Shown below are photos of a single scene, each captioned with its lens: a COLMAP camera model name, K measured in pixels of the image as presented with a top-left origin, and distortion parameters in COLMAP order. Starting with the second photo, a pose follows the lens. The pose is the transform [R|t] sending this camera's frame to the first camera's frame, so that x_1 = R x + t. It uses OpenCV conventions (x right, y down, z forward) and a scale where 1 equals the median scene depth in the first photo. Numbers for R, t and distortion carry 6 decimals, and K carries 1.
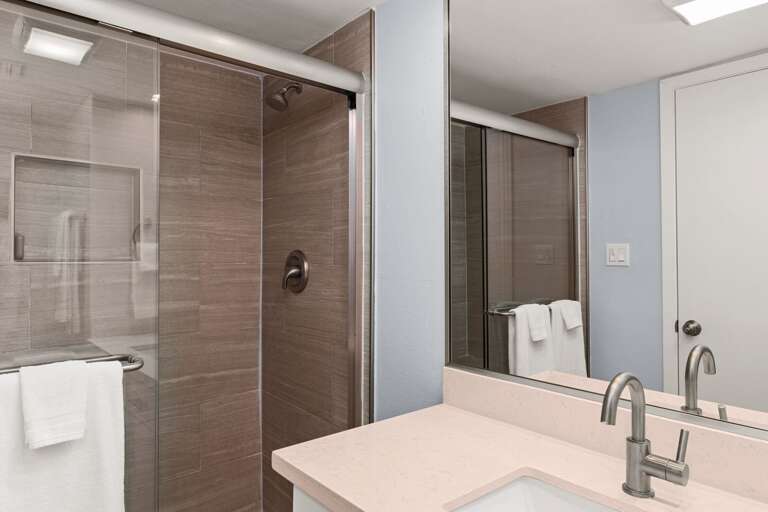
lens RADIAL K [[494.6, 0, 385.0], [0, 494.6, 257.8], [0, 0, 1]] dist [0.005831, 0.001745]
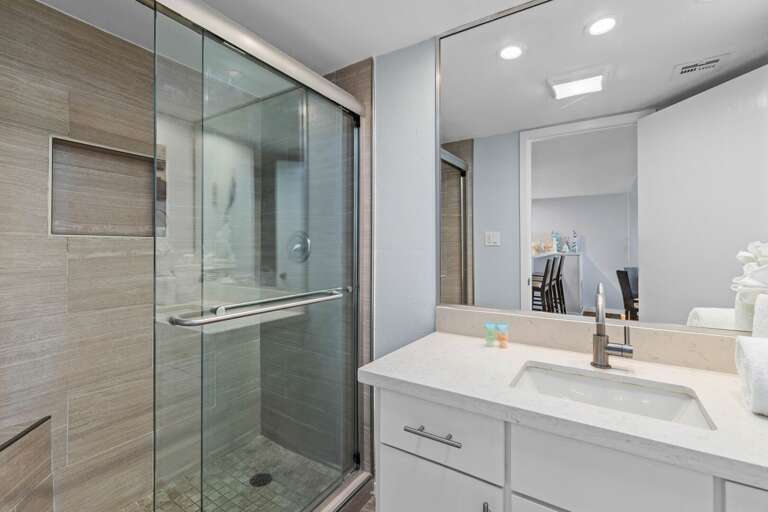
lens RADIAL K [[344.6, 0, 382.7], [0, 344.6, 249.6], [0, 0, 1]] dist [0.005311, -0.000062]
pose [[0.956681, 0.002321, 0.291129, -0.281109], [-0.002189, 0.999997, -0.000779, 0.043530], [-0.291130, 0.000108, 0.956683, 0.054324]]
